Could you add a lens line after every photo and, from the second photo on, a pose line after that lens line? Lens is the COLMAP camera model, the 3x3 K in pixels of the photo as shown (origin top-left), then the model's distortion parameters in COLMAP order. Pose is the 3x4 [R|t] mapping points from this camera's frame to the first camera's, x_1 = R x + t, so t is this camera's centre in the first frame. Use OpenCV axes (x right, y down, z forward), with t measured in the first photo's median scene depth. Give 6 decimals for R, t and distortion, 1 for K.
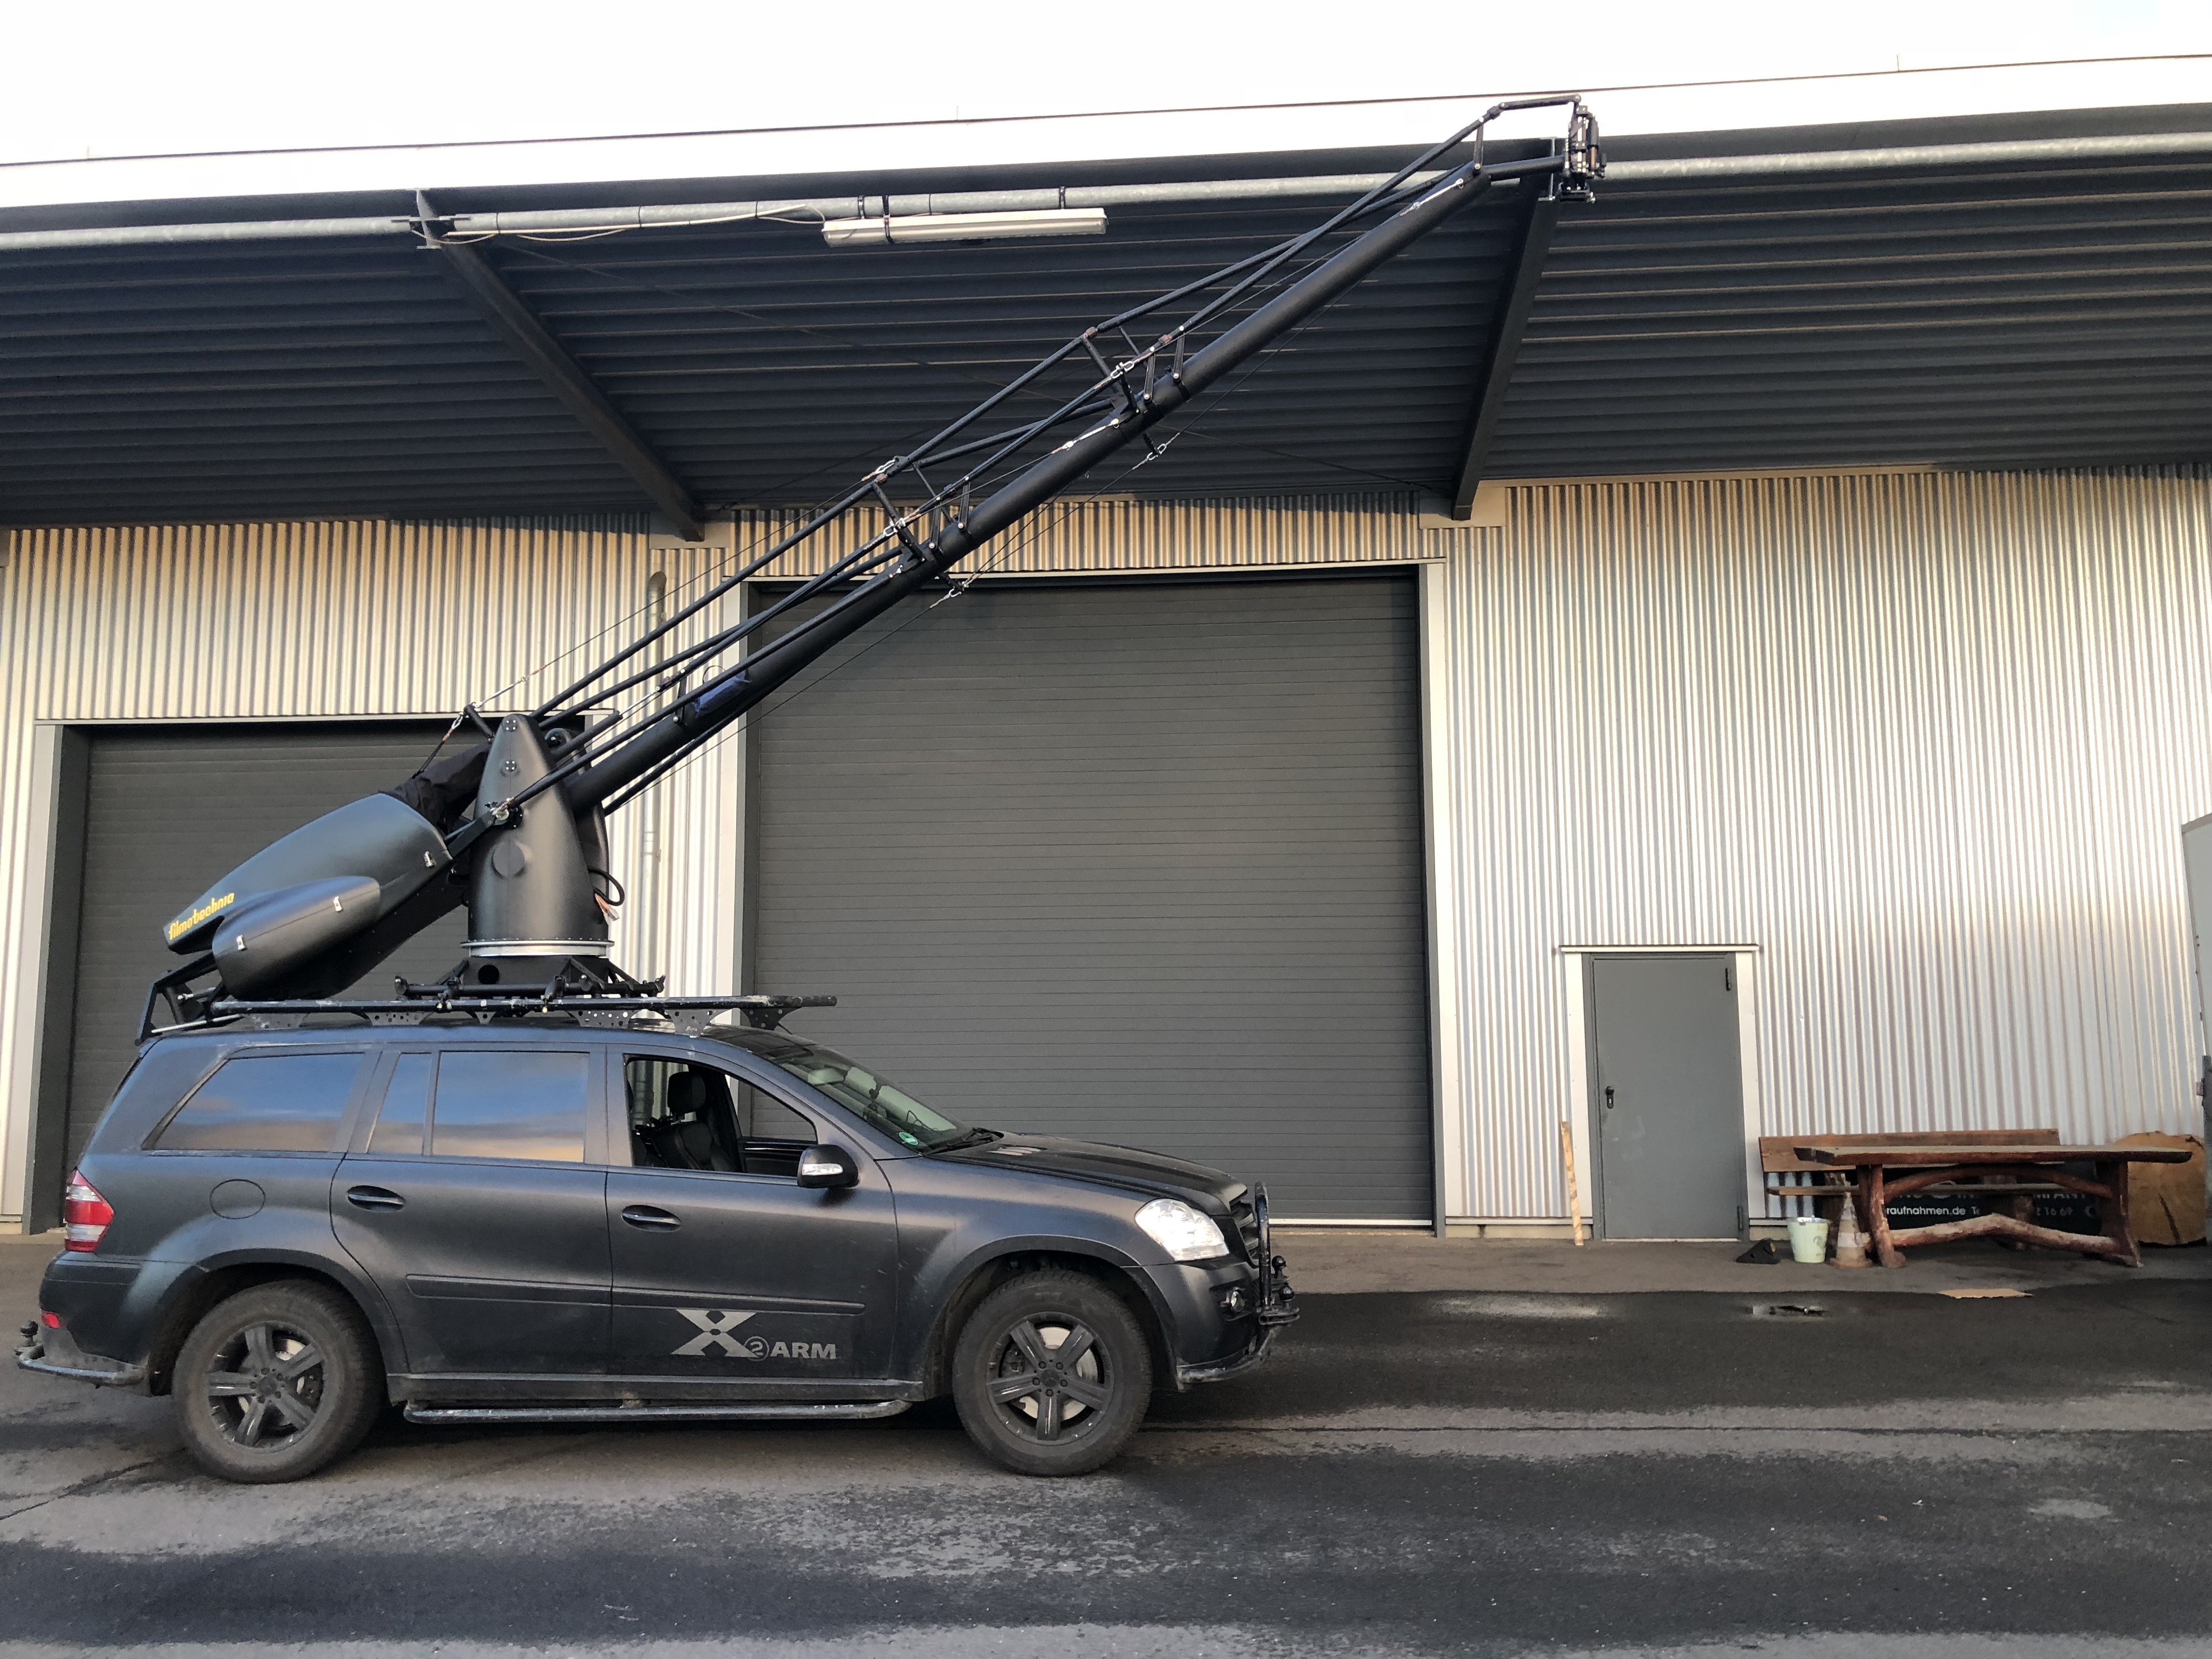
lens RADIAL K [[1768.2, 0, 1106.0], [0, 1768.2, 829.5], [0, 0, 1]] dist [0.080140, -0.122573]
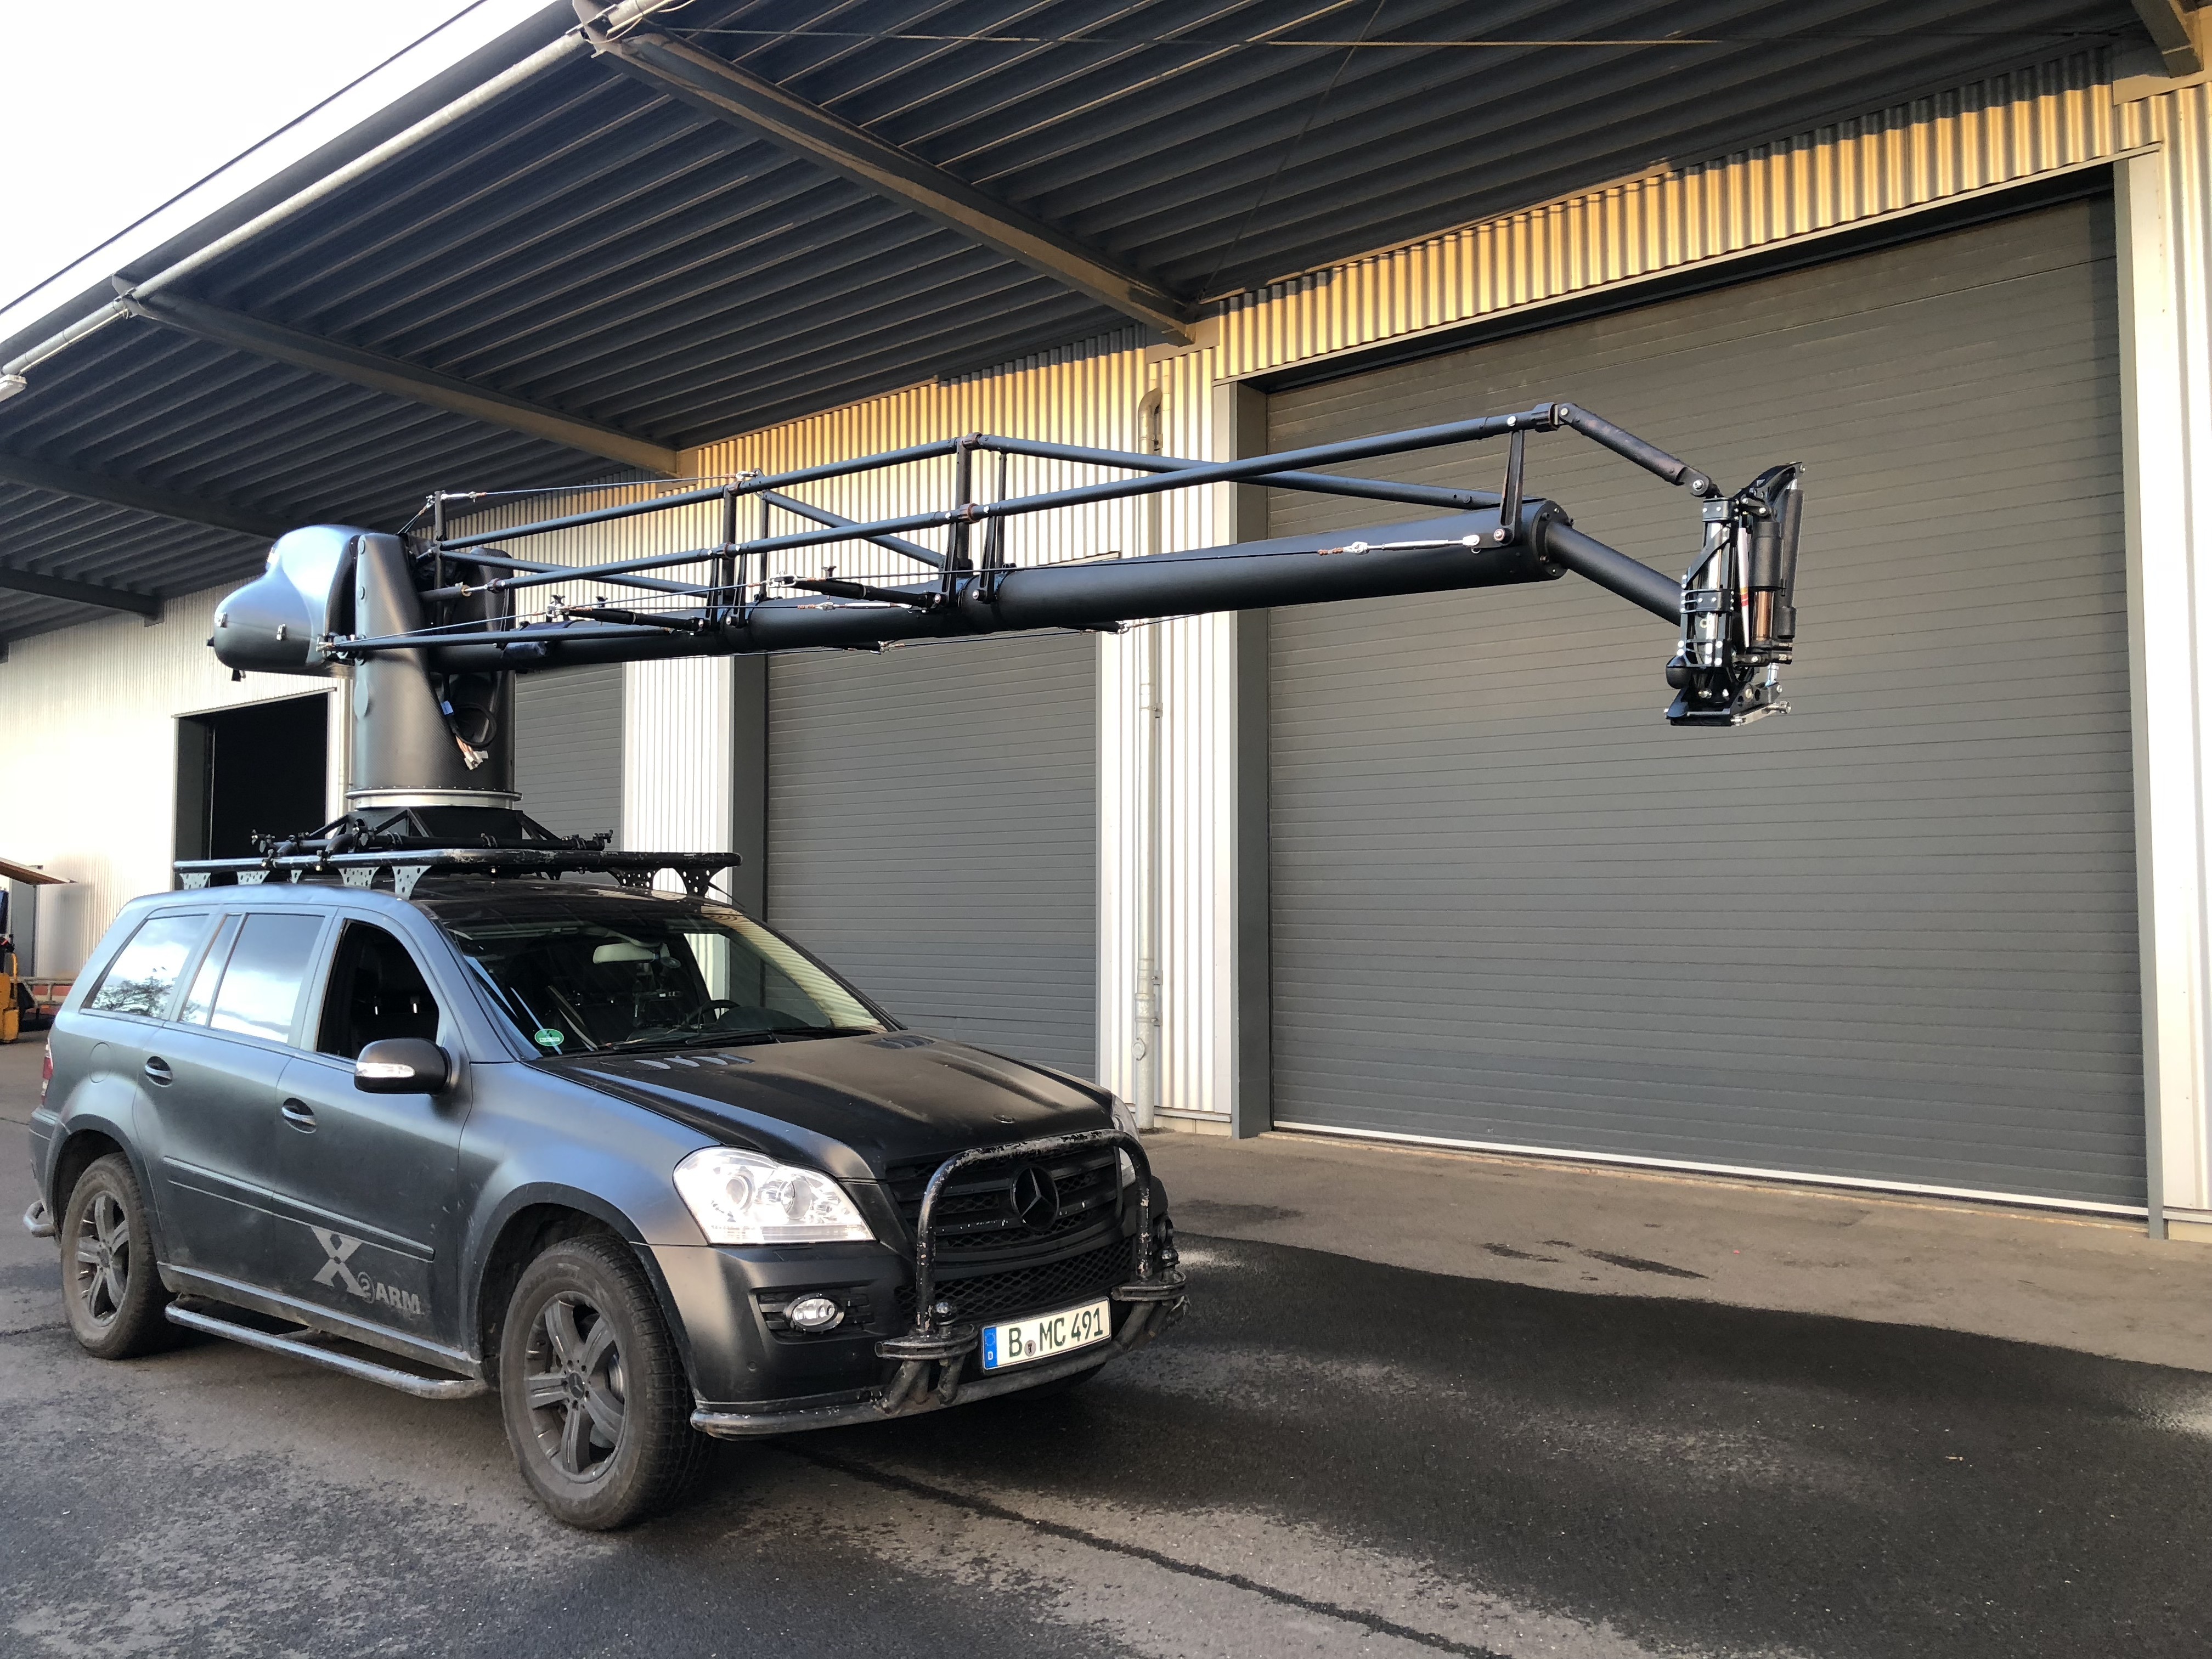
lens RADIAL K [[1768.2, 0, 1106.0], [0, 1768.2, 829.5], [0, 0, 1]] dist [0.080140, -0.122573]
pose [[0.799716, -0.020603, -0.600025, 0.274261], [0.059445, 0.997217, 0.044988, 0.035154], [0.597429, -0.071646, 0.798715, 0.284333]]
